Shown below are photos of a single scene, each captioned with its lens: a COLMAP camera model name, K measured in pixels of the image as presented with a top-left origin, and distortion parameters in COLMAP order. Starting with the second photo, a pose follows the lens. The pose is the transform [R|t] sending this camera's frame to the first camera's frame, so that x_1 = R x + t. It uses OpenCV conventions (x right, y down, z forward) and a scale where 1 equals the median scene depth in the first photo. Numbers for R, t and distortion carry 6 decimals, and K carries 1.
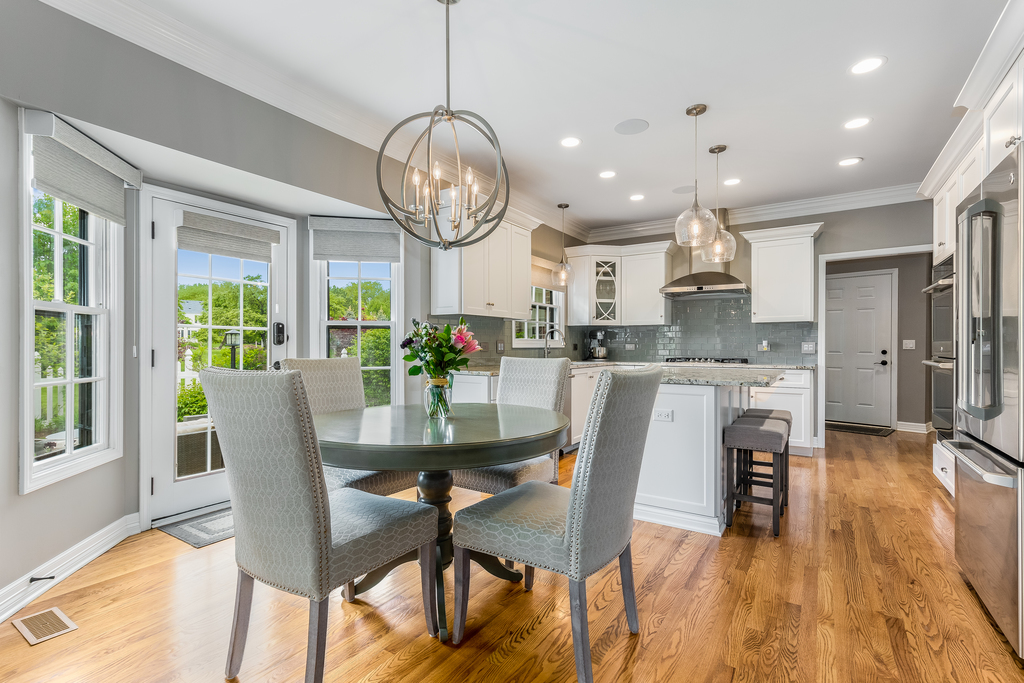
lens RADIAL K [[470.7, 0, 510.1], [0, 470.7, 344.9], [0, 0, 1]] dist [0.003119, 0.000117]
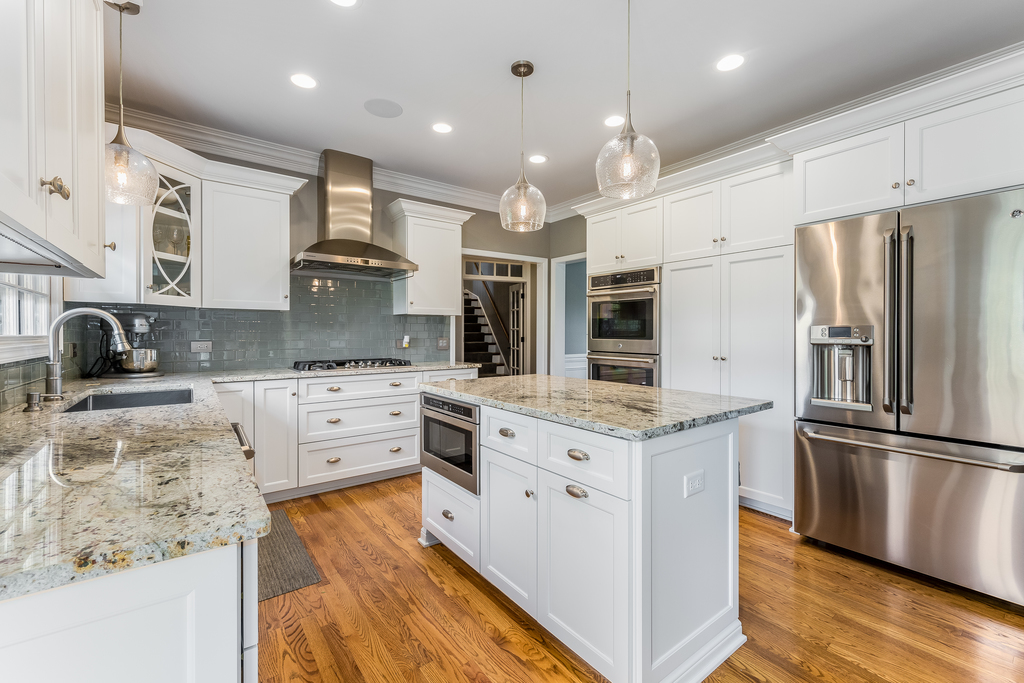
lens RADIAL K [[431.7, 0, 515.0], [0, 431.7, 338.4], [0, 0, 1]] dist [-0.000193, -0.000054]
pose [[0.329794, -0.009635, 0.944004, -0.126598], [0.003628, 0.999953, 0.008939, -0.010362], [-0.944046, 0.000477, 0.329814, 0.557829]]
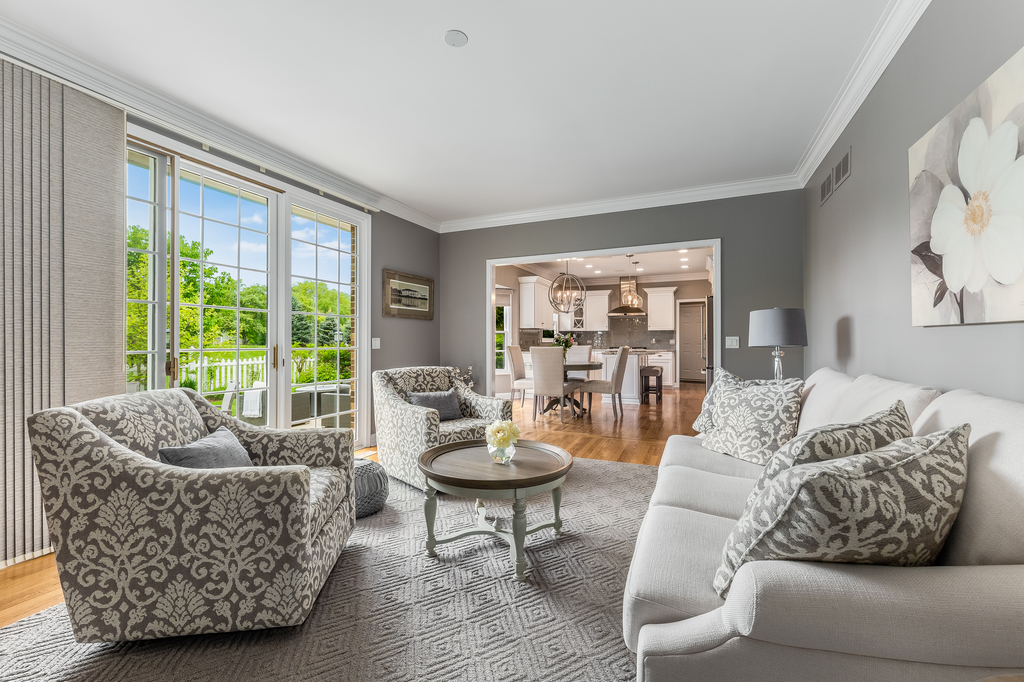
lens RADIAL K [[431.7, 0, 513.3], [0, 431.7, 338.9], [0, 0, 1]] dist [-0.000193, -0.000054]
pose [[0.984362, -0.004086, 0.176108, -0.424843], [0.004614, 0.999986, -0.002589, -0.006392], [-0.176095, 0.003361, 0.984367, -0.801359]]
